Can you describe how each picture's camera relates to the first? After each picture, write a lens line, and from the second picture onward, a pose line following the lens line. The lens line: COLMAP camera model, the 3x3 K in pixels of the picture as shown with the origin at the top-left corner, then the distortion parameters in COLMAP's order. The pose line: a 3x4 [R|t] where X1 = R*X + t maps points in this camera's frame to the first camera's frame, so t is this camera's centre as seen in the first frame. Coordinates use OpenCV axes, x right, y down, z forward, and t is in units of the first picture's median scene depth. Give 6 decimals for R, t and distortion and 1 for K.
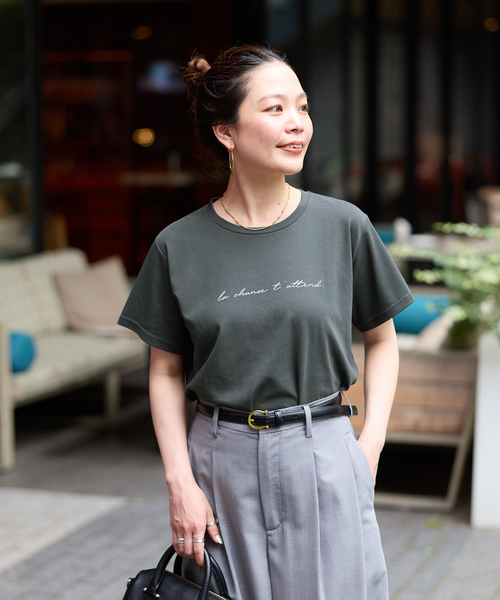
lens RADIAL K [[1488.6, 0, 250.0], [0, 1488.6, 300.0], [0, 0, 1]] dist [-0.047273, -0.377801]
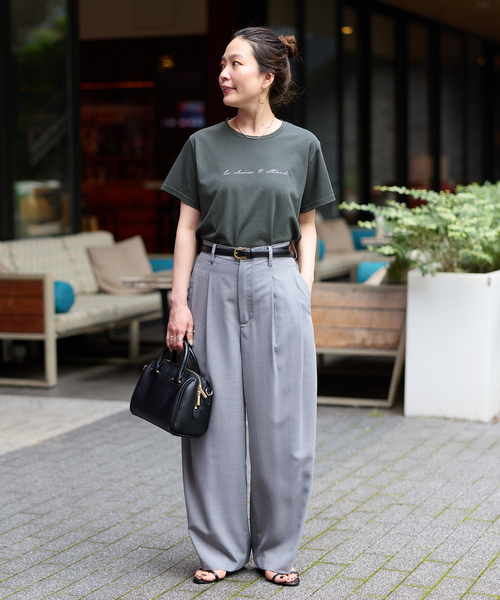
lens RADIAL K [[1465.4, 0, 235.3], [0, 1465.4, 300.8], [0, 0, 1]] dist [-0.066043, 0.016623]
pose [[0.999533, 0.000634, -0.030559, 0.038348], [-0.001677, 0.999416, -0.034131, 0.091917], [0.030519, 0.034166, 0.998950, -0.296277]]
